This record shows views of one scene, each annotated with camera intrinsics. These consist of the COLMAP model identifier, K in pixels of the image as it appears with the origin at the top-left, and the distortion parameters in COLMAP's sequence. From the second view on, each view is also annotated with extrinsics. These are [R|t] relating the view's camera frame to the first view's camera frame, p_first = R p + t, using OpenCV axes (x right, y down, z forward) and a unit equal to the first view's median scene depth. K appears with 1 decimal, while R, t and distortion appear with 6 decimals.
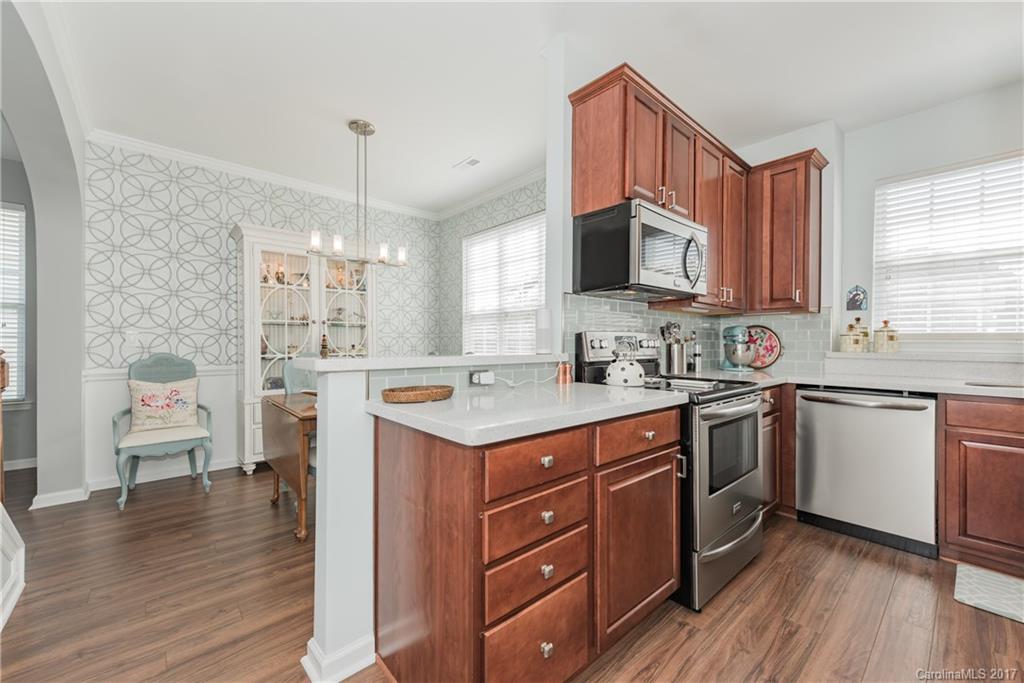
lens RADIAL K [[402.8, 0, 511.0], [0, 402.8, 341.2], [0, 0, 1]] dist [0.014445, -0.003224]
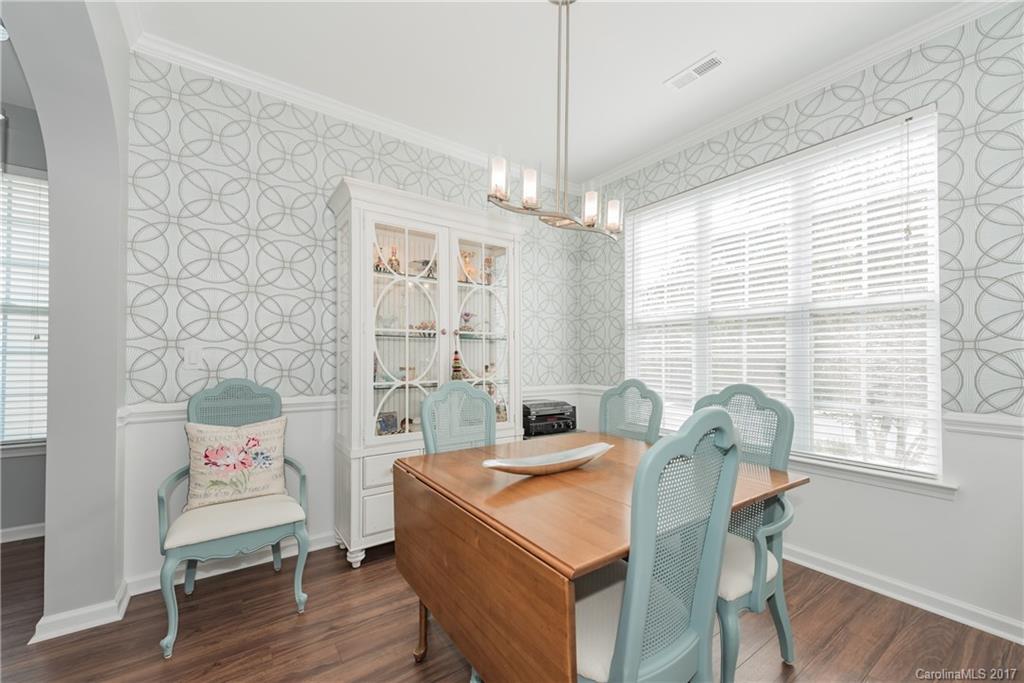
lens RADIAL K [[402.8, 0, 511.1], [0, 402.8, 352.1], [0, 0, 1]] dist [0.014445, -0.003224]
pose [[0.993963, 0.001495, -0.109706, -0.333137], [-0.002742, 0.999933, -0.011212, -0.008000], [0.109682, 0.011445, 0.993901, 0.385418]]
